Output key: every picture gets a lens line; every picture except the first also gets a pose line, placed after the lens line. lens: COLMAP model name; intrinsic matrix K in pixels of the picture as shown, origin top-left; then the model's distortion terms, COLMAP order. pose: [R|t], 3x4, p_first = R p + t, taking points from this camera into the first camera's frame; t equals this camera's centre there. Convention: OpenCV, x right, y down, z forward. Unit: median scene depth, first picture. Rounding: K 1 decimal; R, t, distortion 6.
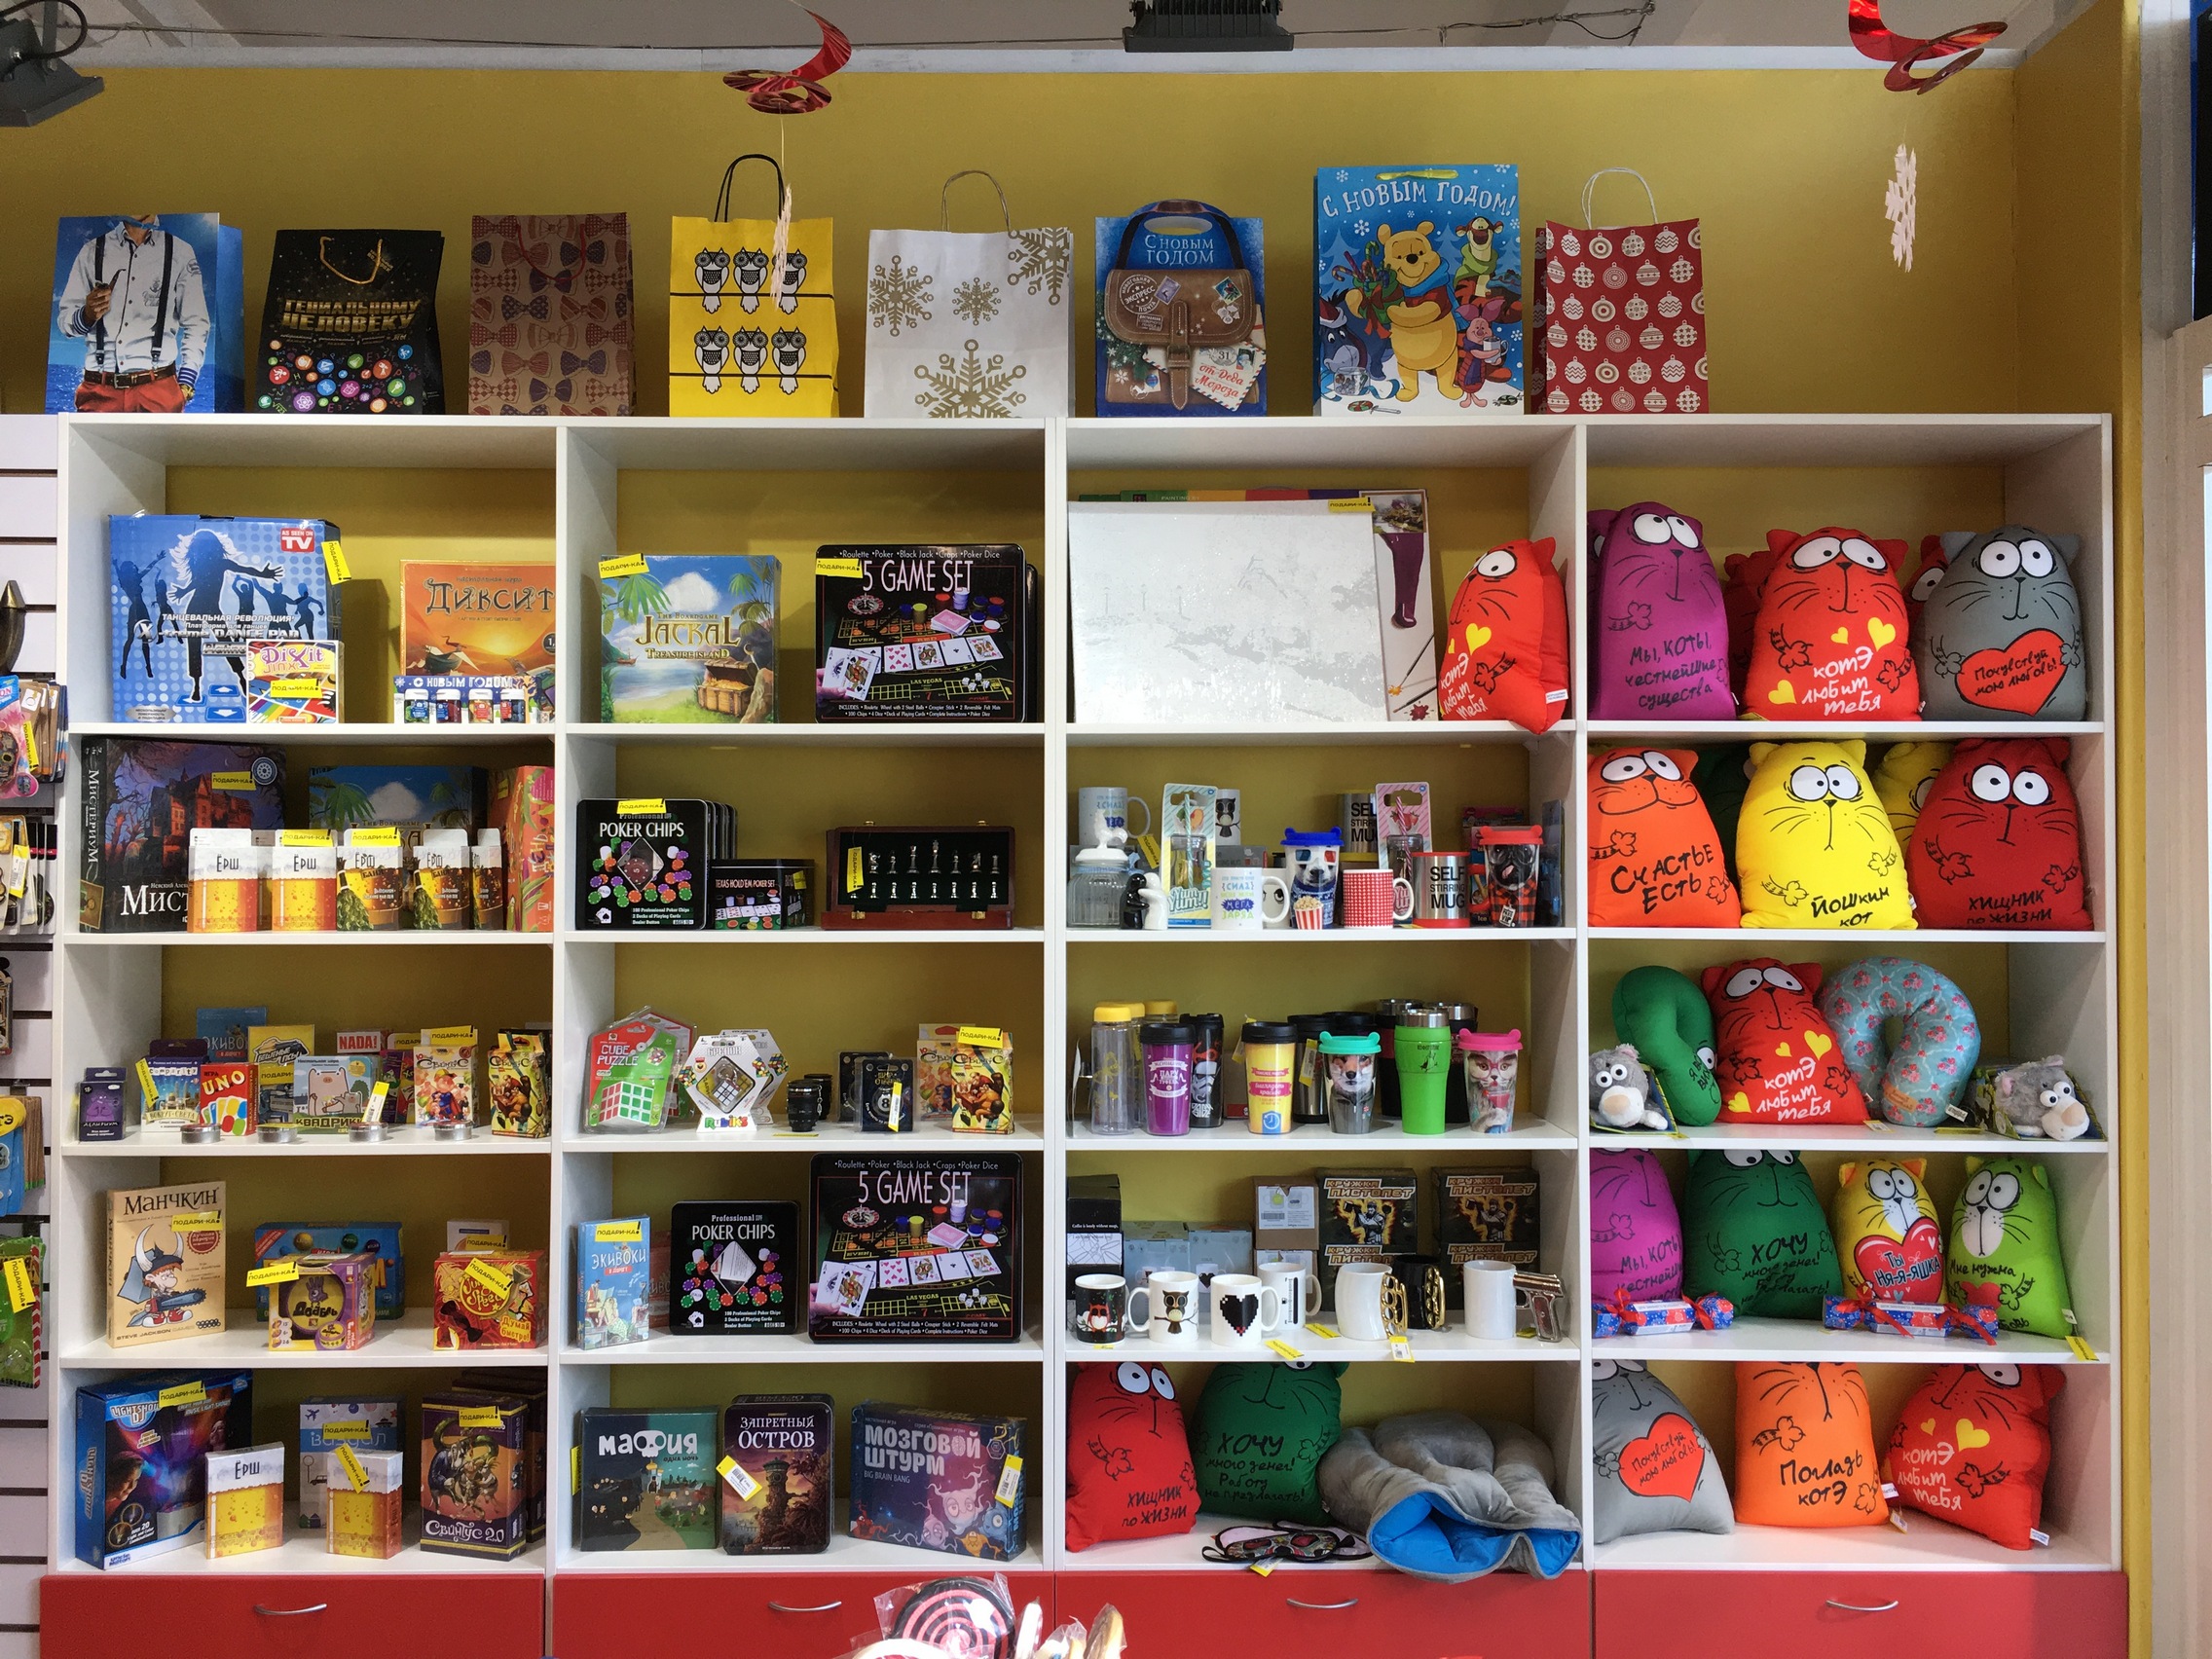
lens RADIAL K [[1869.2, 0, 1071.9], [0, 1869.2, 836.9], [0, 0, 1]] dist [0.105931, -0.162508]
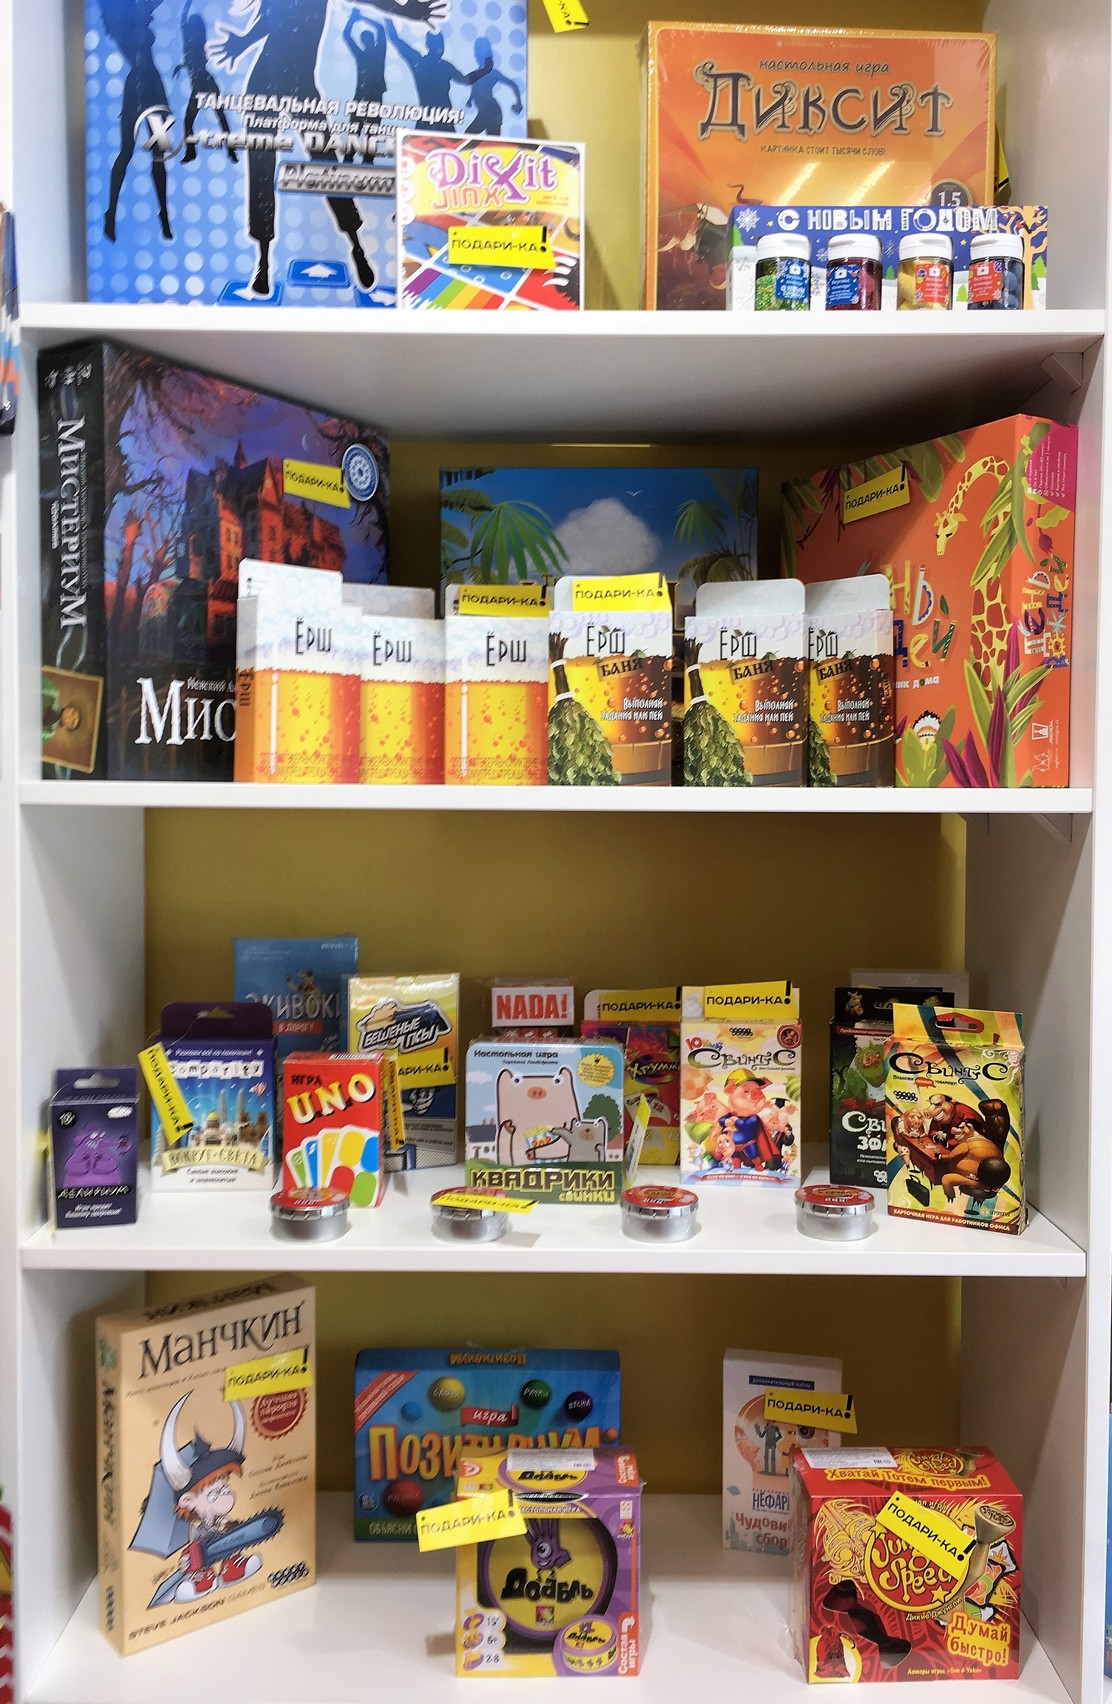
lens RADIAL K [[1491.7, 0, 556.0], [0, 1491.7, 852.0], [0, 0, 1]] dist [0.078628, -0.107843]
pose [[0.999944, 0.006809, -0.008126, -0.382575], [-0.006356, 0.998494, 0.054492, 0.045499], [0.008485, -0.054437, 0.998481, 0.616478]]
